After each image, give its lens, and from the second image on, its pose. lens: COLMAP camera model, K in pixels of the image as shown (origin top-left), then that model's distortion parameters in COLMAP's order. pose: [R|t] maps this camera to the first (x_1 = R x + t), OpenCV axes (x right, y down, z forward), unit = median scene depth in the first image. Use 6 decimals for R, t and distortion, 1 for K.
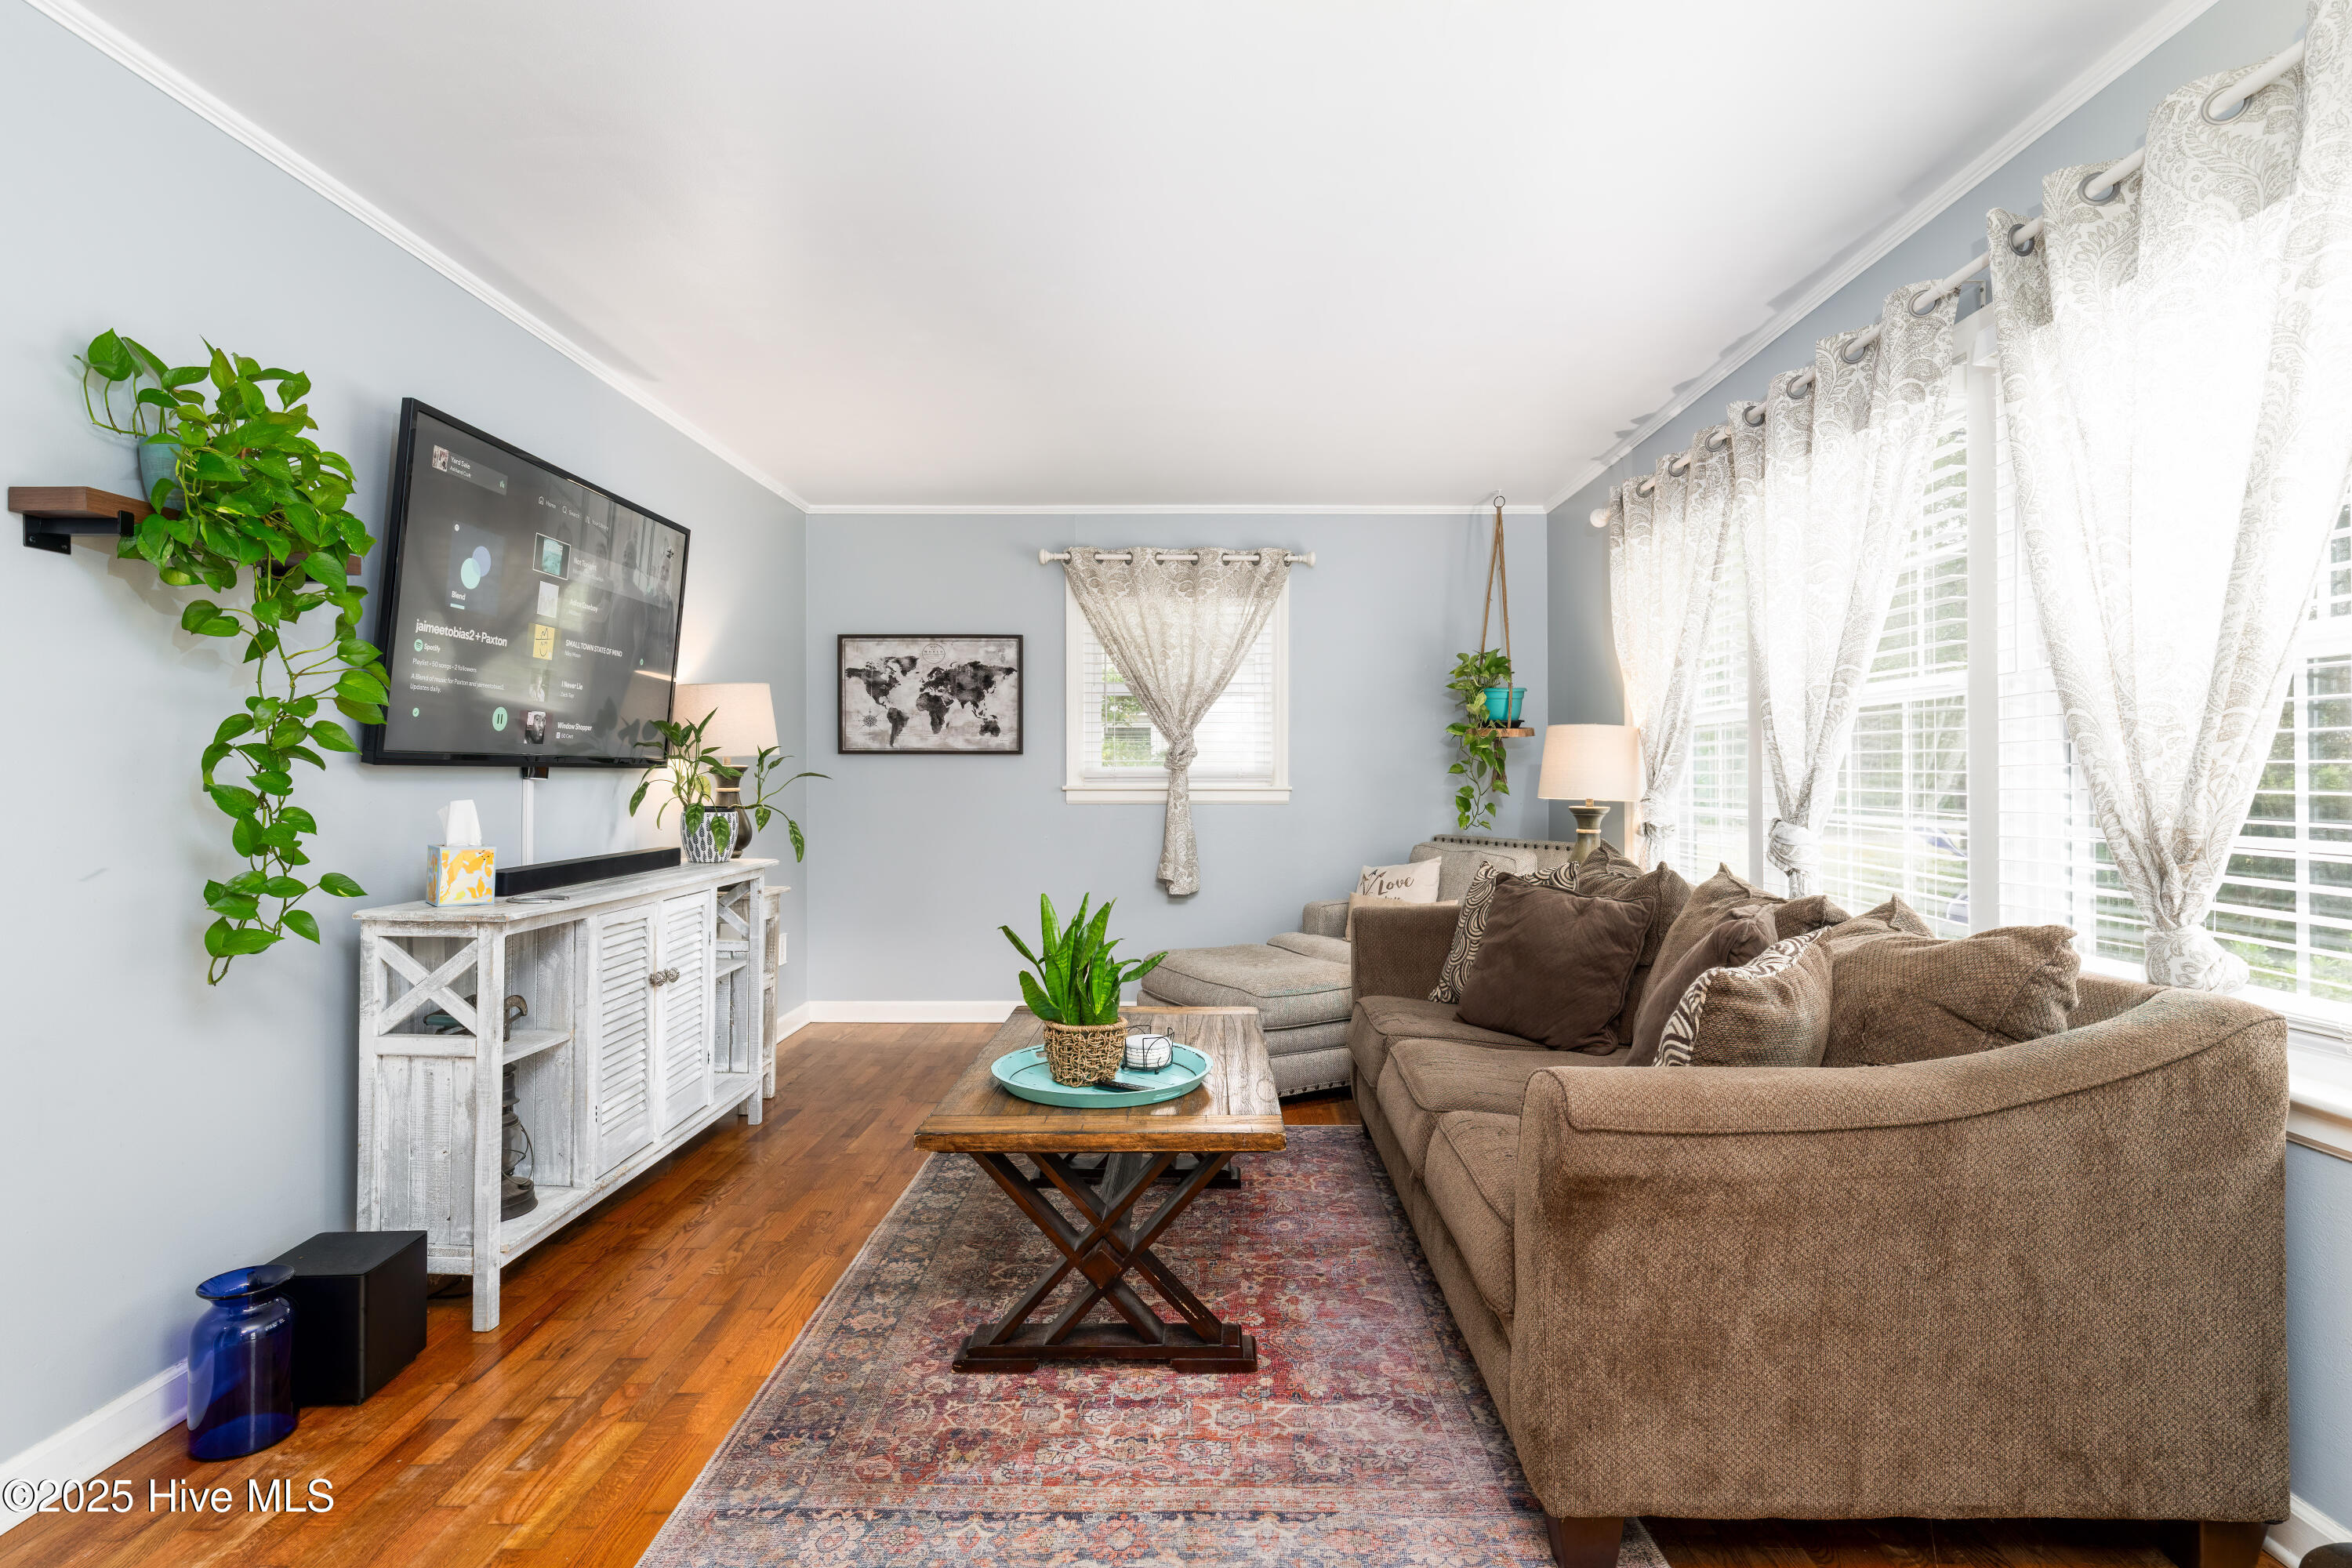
lens RADIAL K [[1165.7, 0, 1215.8], [0, 1165.7, 813.6], [0, 0, 1]] dist [0.016755, 0.000241]
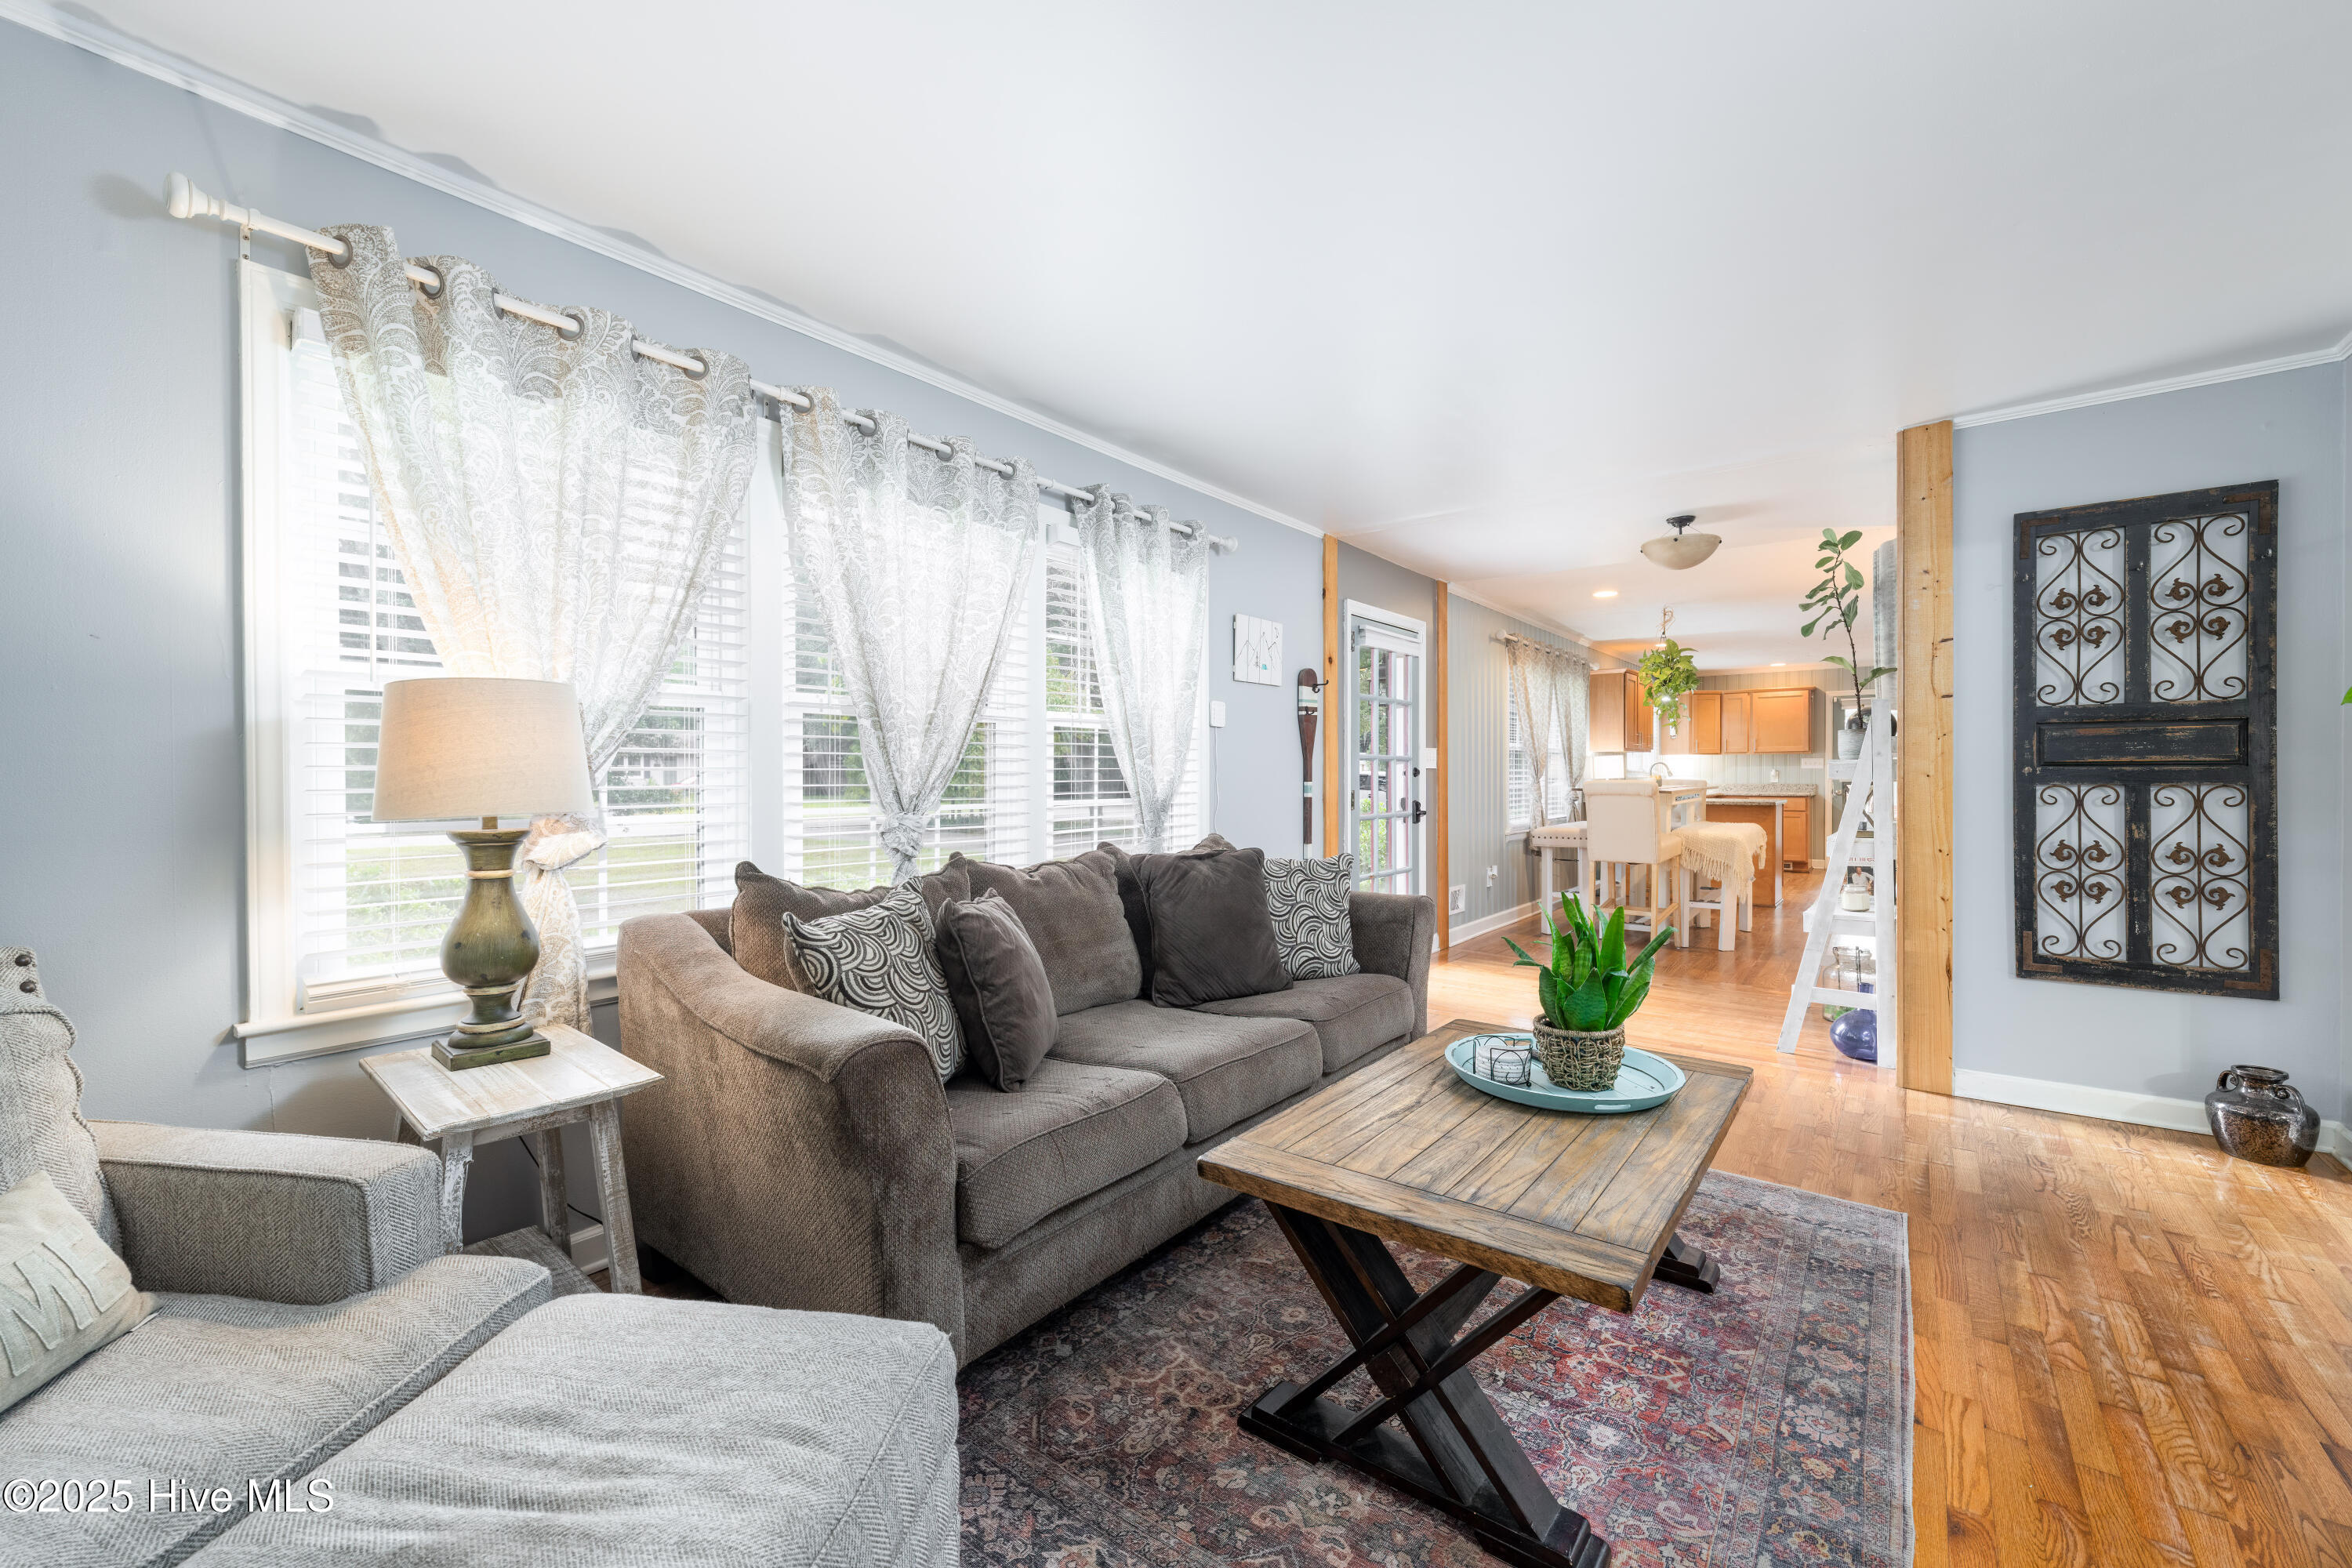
lens RADIAL K [[953.2, 0, 1169.2], [0, 953.2, 780.5], [0, 0, 1]] dist [0.001161, -0.000098]
pose [[-0.783923, -0.003941, 0.620846, -0.306794], [0.020984, 0.999240, 0.032840, -0.052887], [-0.620503, 0.038772, -0.783245, 1.654562]]
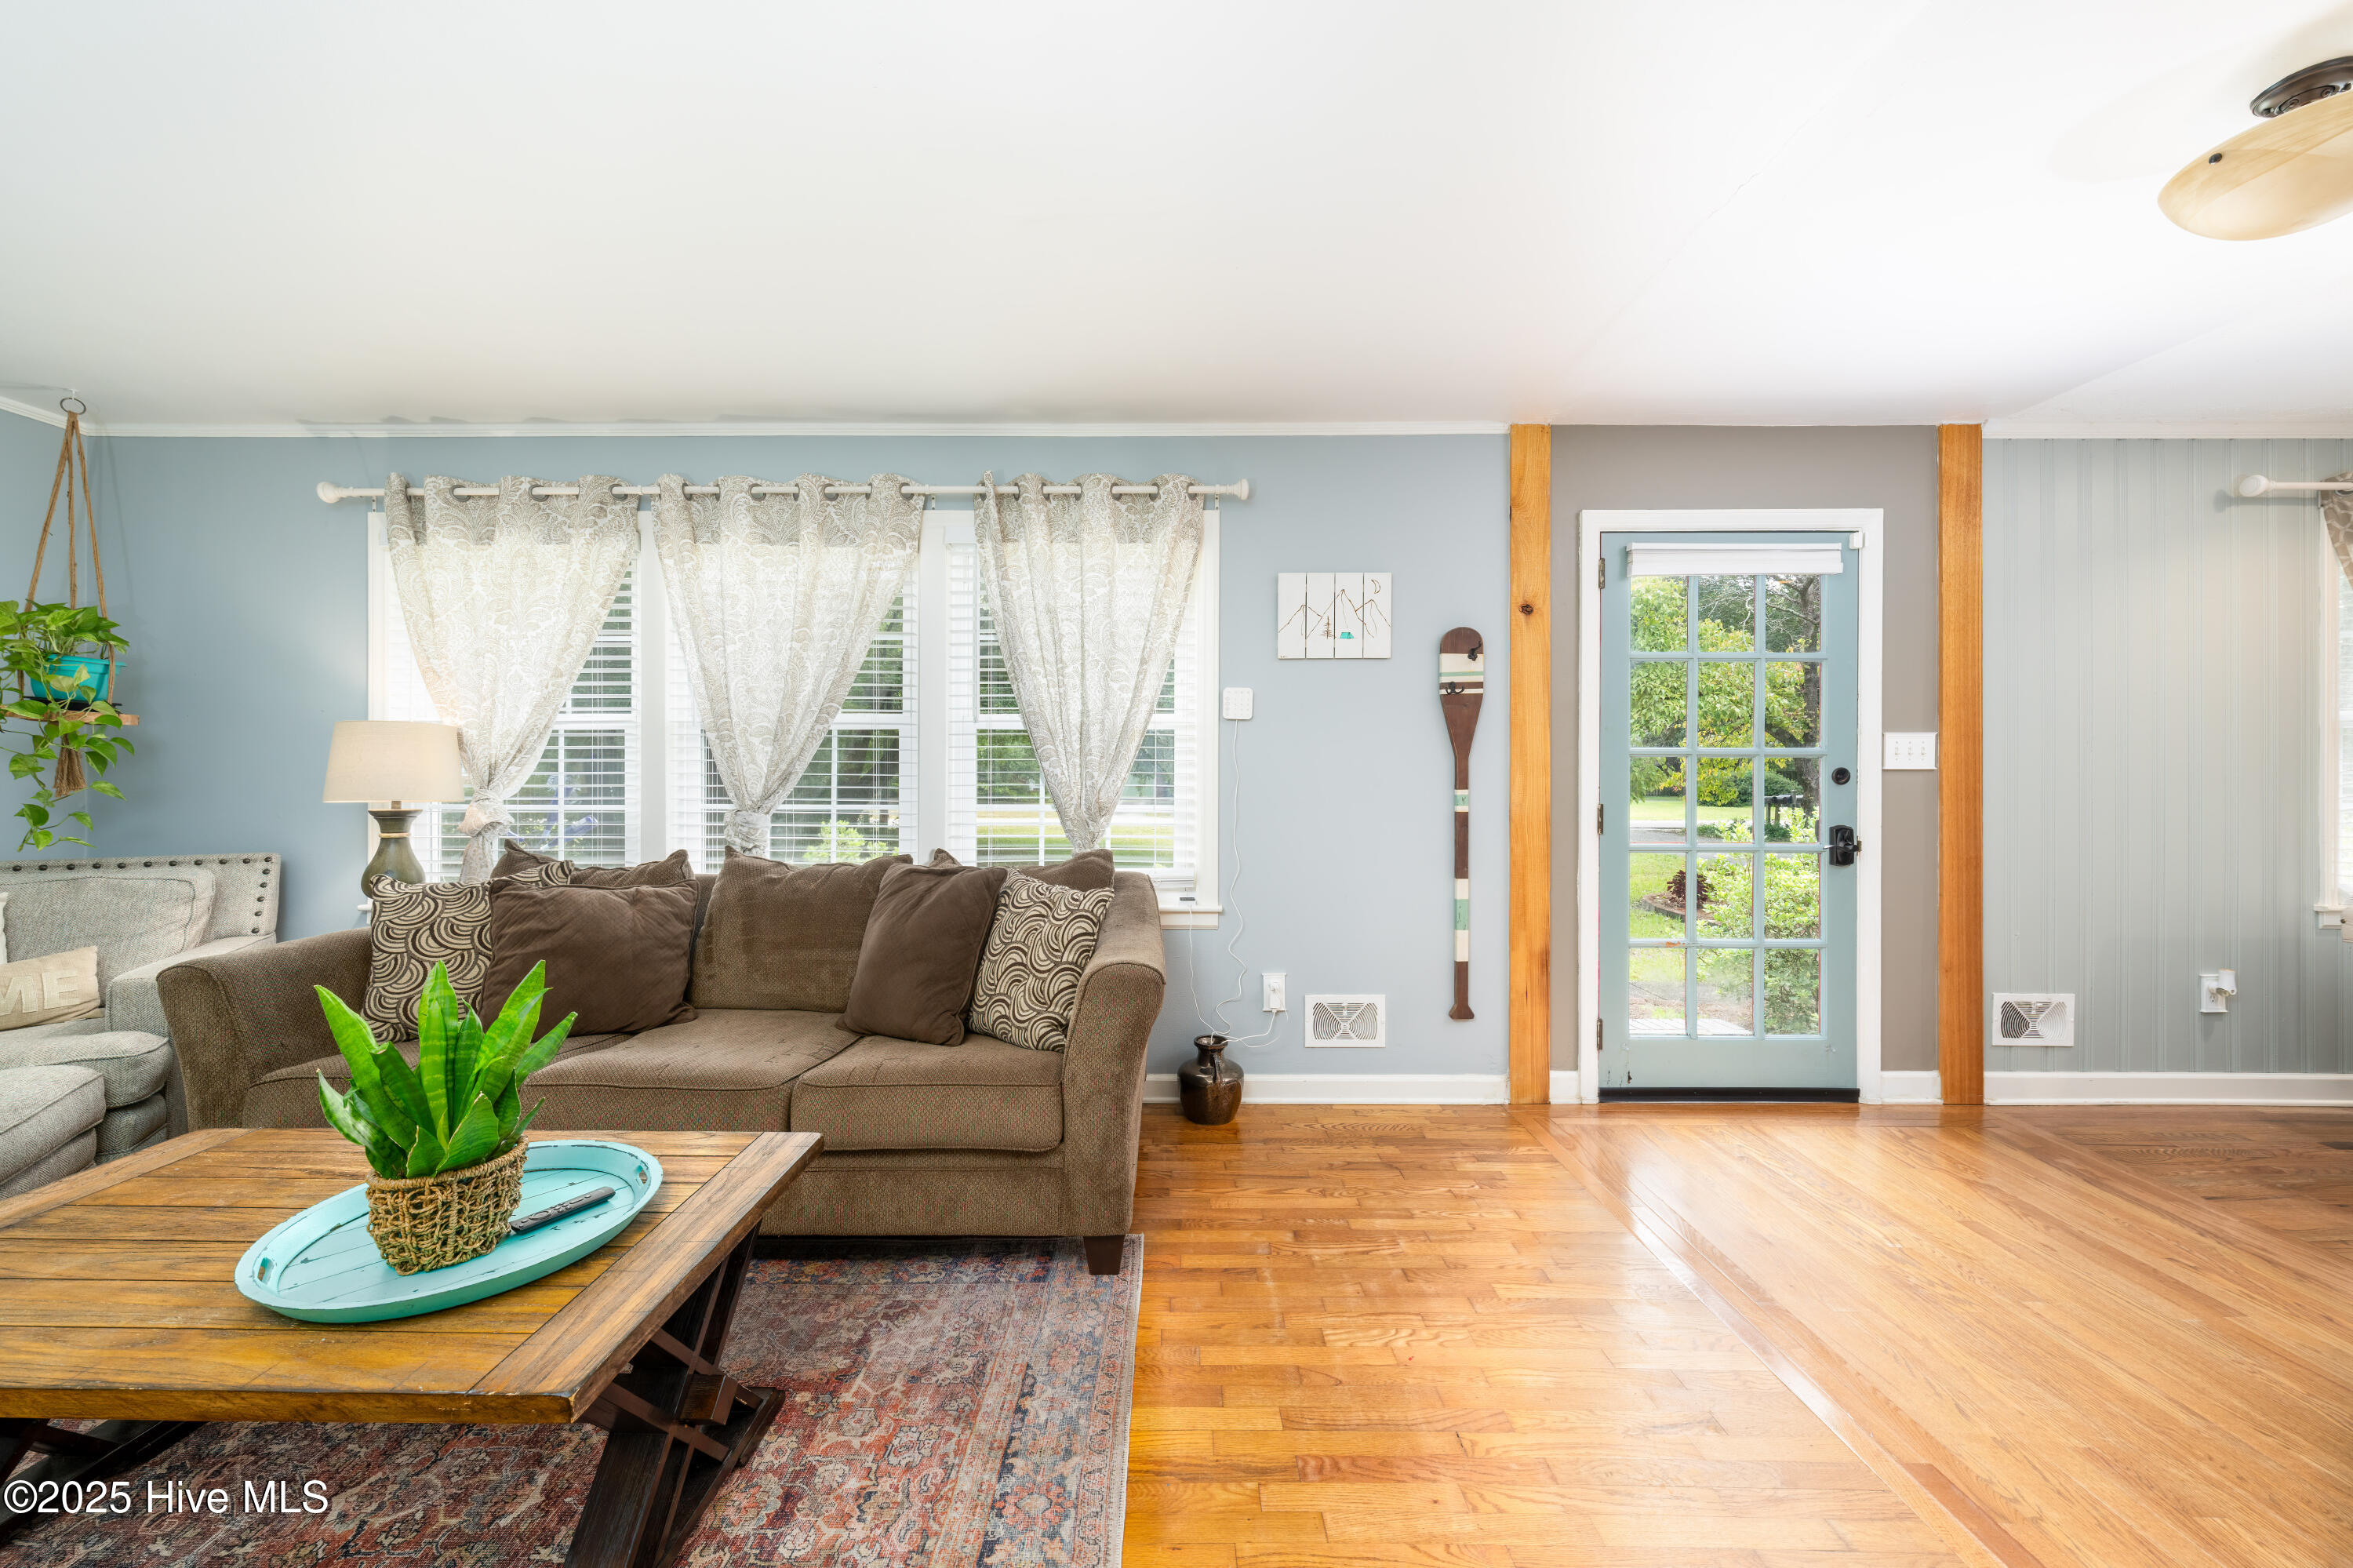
lens RADIAL K [[866.0, 0, 1161.4], [0, 866.0, 781.8], [0, 0, 1]] dist [-0.005533, 0.000351]
pose [[0.016376, -0.004285, 0.999857, -0.524629], [0.031396, 0.999500, 0.003769, -0.015791], [-0.999373, 0.031330, 0.016502, 0.529184]]
